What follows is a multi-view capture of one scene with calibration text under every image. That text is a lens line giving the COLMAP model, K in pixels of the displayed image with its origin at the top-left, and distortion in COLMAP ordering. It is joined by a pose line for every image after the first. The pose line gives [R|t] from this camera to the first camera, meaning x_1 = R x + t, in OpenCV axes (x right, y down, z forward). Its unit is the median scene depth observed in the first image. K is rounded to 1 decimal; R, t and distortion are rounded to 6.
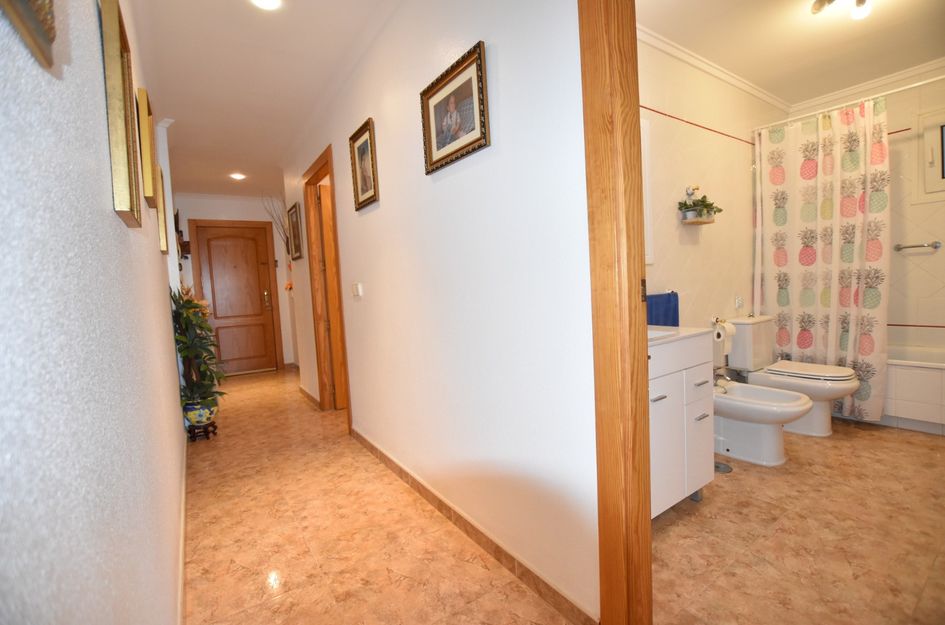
lens RADIAL K [[417.5, 0, 476.1], [0, 417.5, 310.9], [0, 0, 1]] dist [-0.030425, 0.003070]
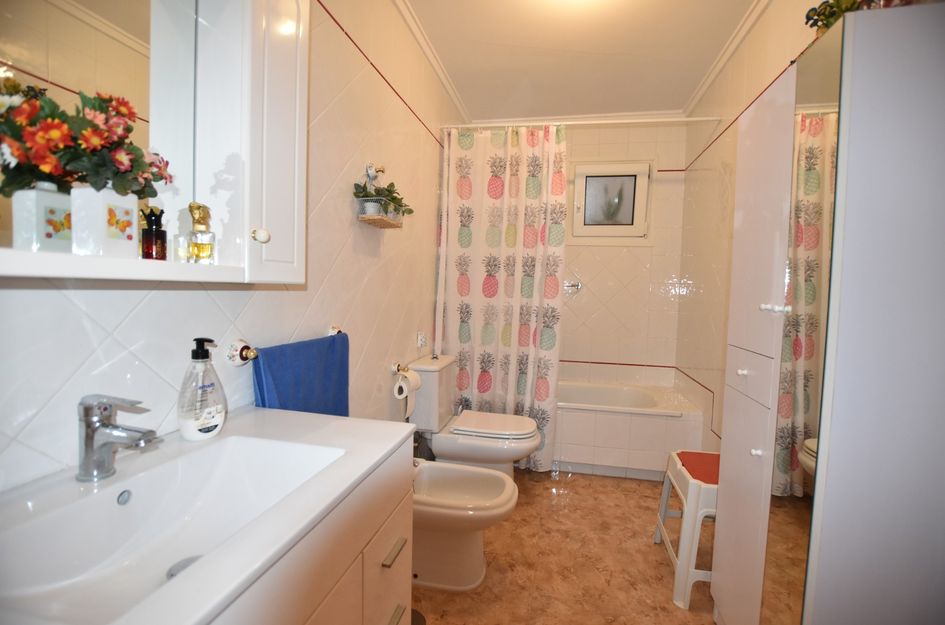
lens RADIAL K [[417.5, 0, 475.2], [0, 417.5, 310.1], [0, 0, 1]] dist [-0.030425, 0.003070]
pose [[0.722623, 0.041144, 0.690017, 0.189189], [-0.021793, 0.999087, -0.036751, -0.054127], [-0.690899, 0.011520, 0.722860, 0.406244]]
